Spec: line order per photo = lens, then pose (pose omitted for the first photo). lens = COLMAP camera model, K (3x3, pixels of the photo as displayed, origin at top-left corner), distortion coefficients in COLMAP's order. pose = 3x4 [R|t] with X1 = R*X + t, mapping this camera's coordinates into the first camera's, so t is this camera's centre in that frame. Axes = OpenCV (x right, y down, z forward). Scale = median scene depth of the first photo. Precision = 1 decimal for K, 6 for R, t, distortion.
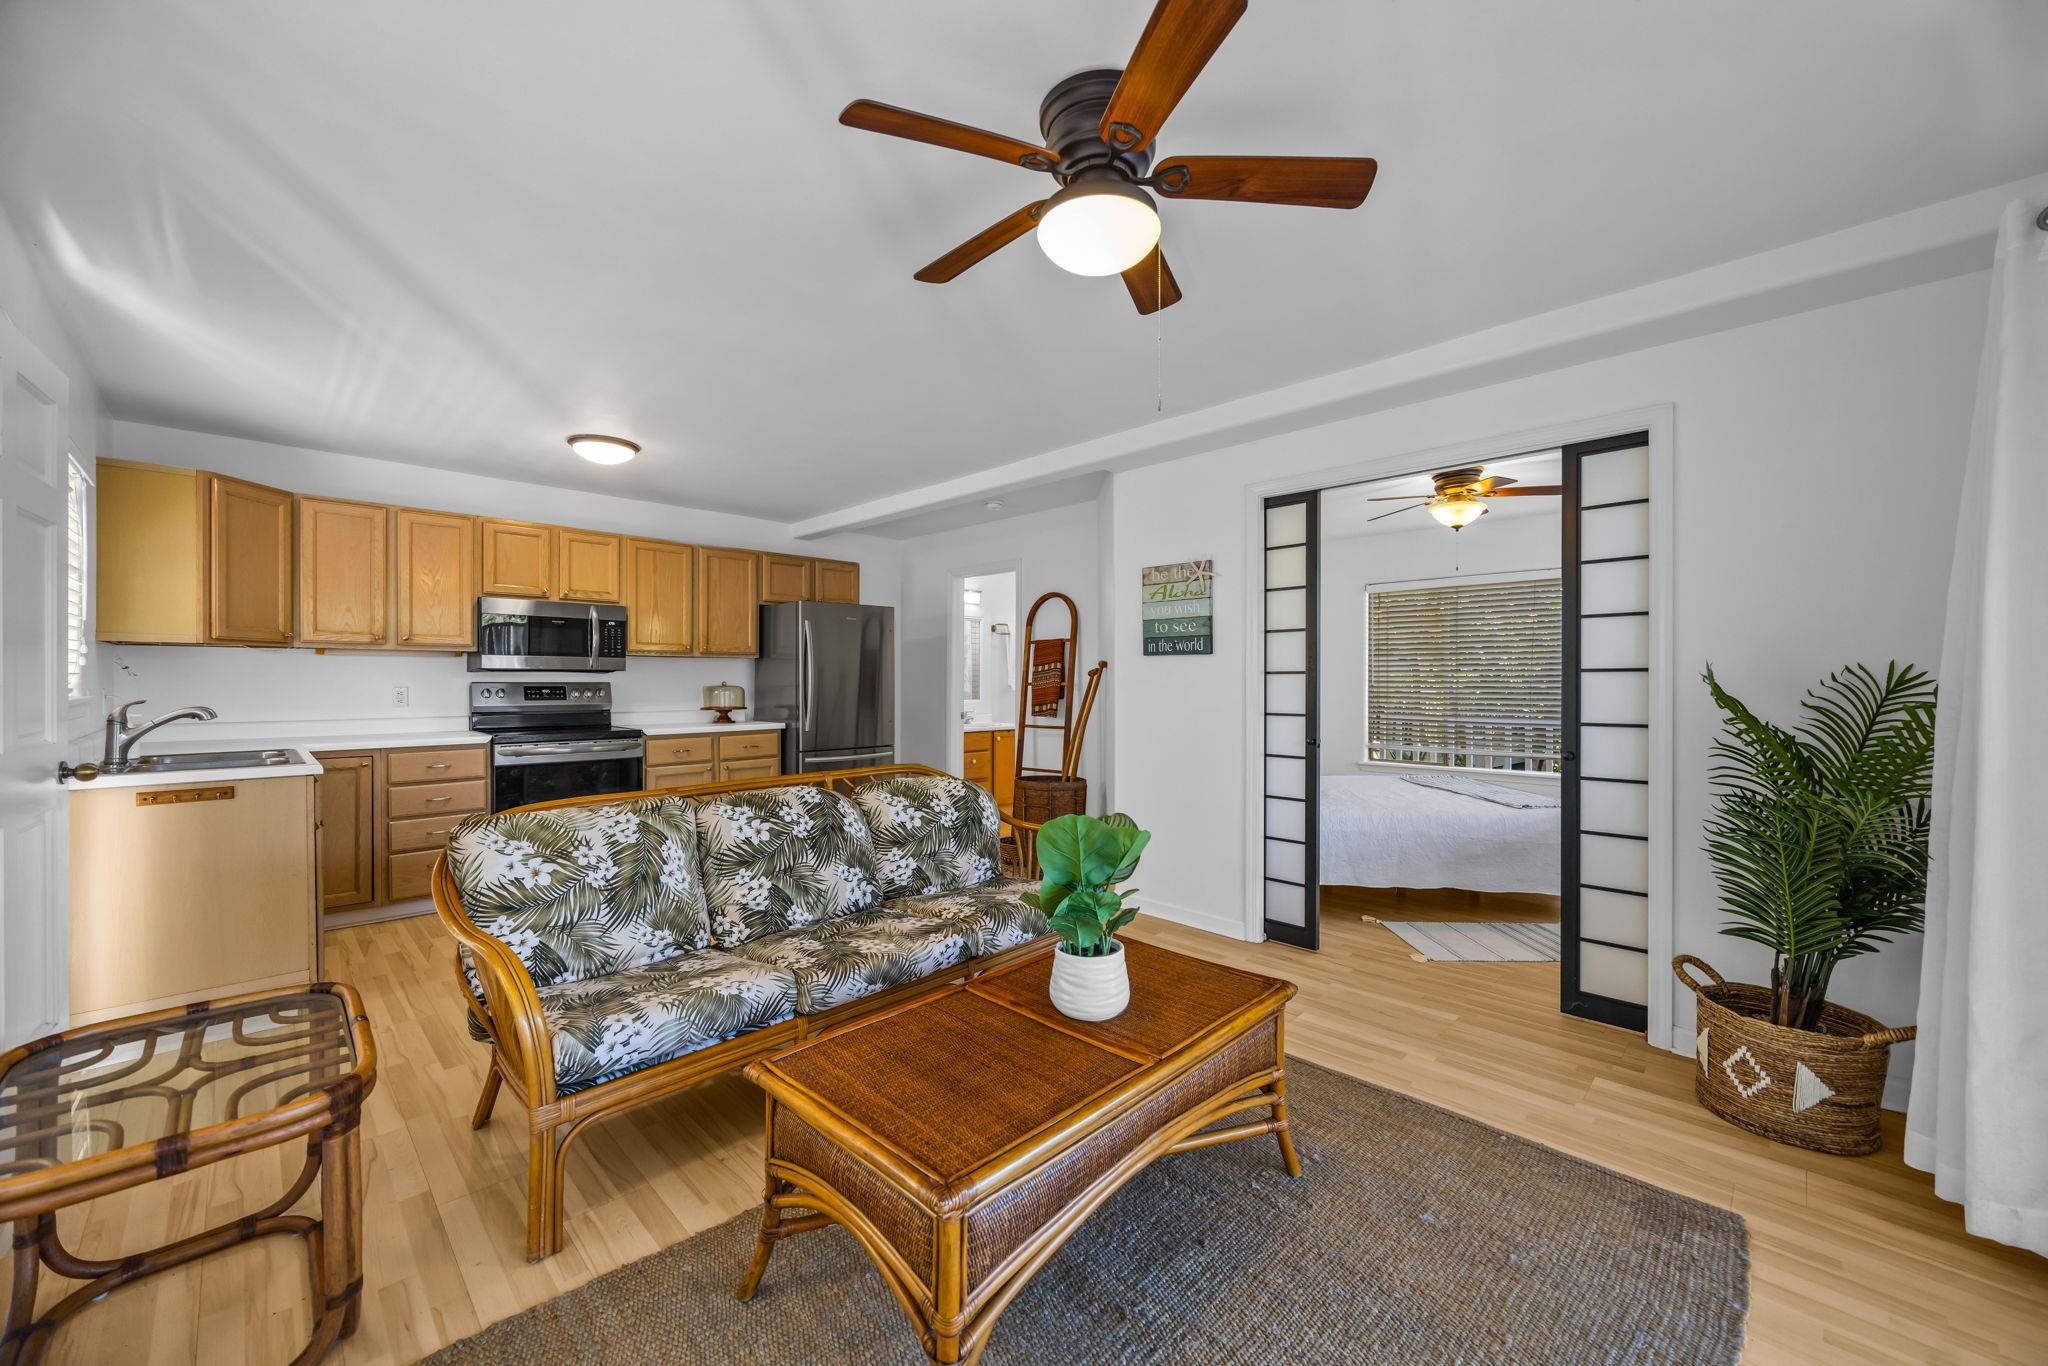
lens RADIAL K [[785.9, 0, 1032.5], [0, 785.9, 674.3], [0, 0, 1]] dist [-0.000943, -0.000084]
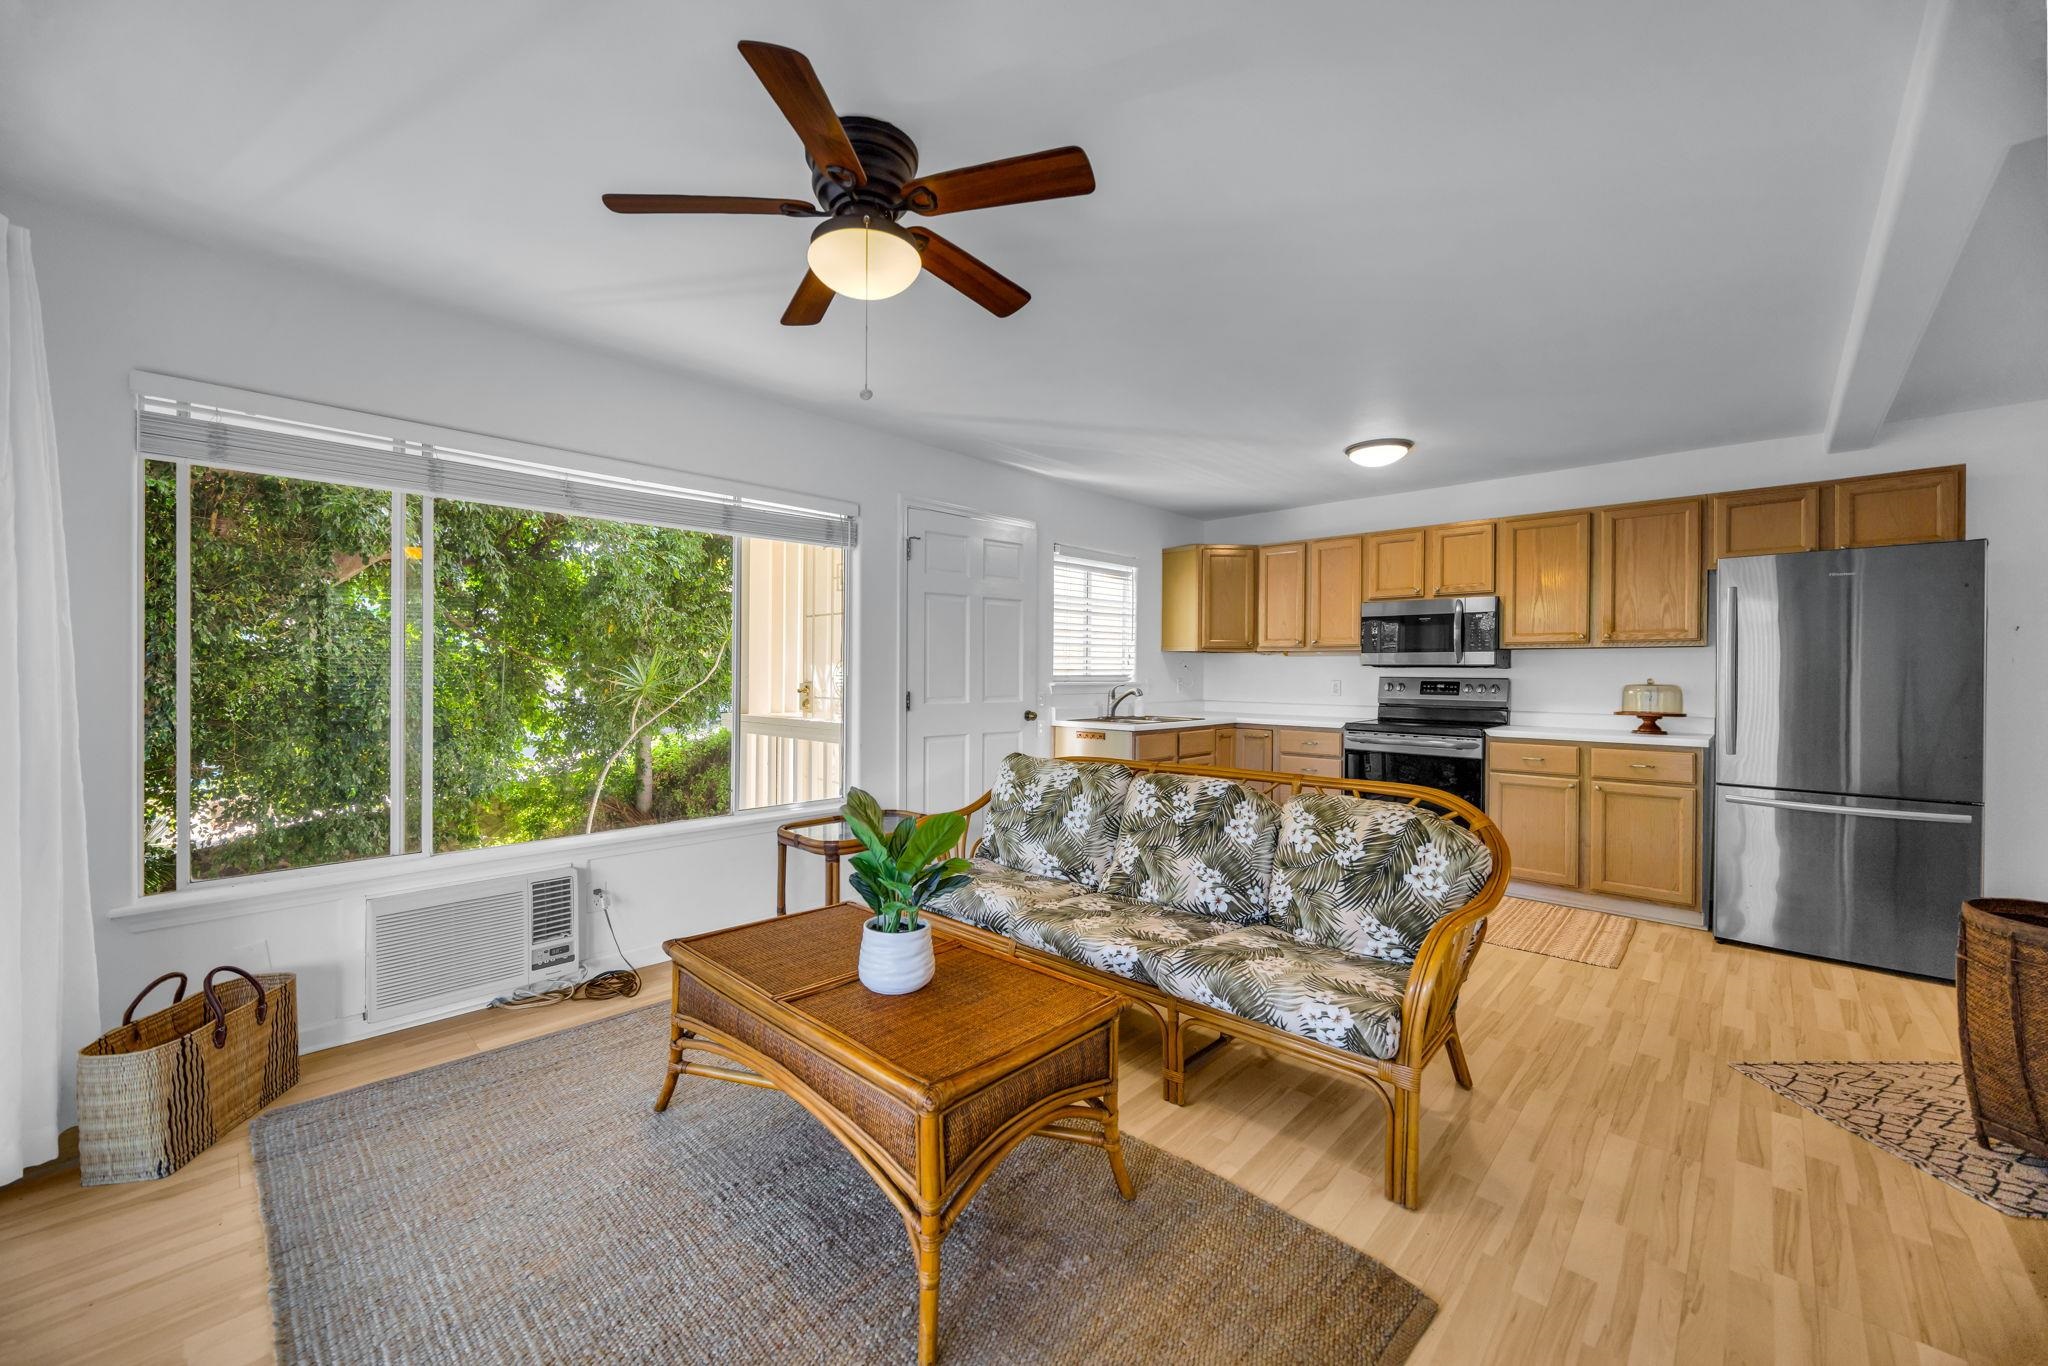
lens RADIAL K [[785.9, 0, 1019.8], [0, 785.9, 679.8], [0, 0, 1]] dist [-0.000943, -0.000084]
pose [[0.014962, 0.009628, -0.999842, 0.513304], [0.000953, 0.999953, 0.009643, 0.003506], [0.999888, -0.001097, 0.014952, 0.529672]]
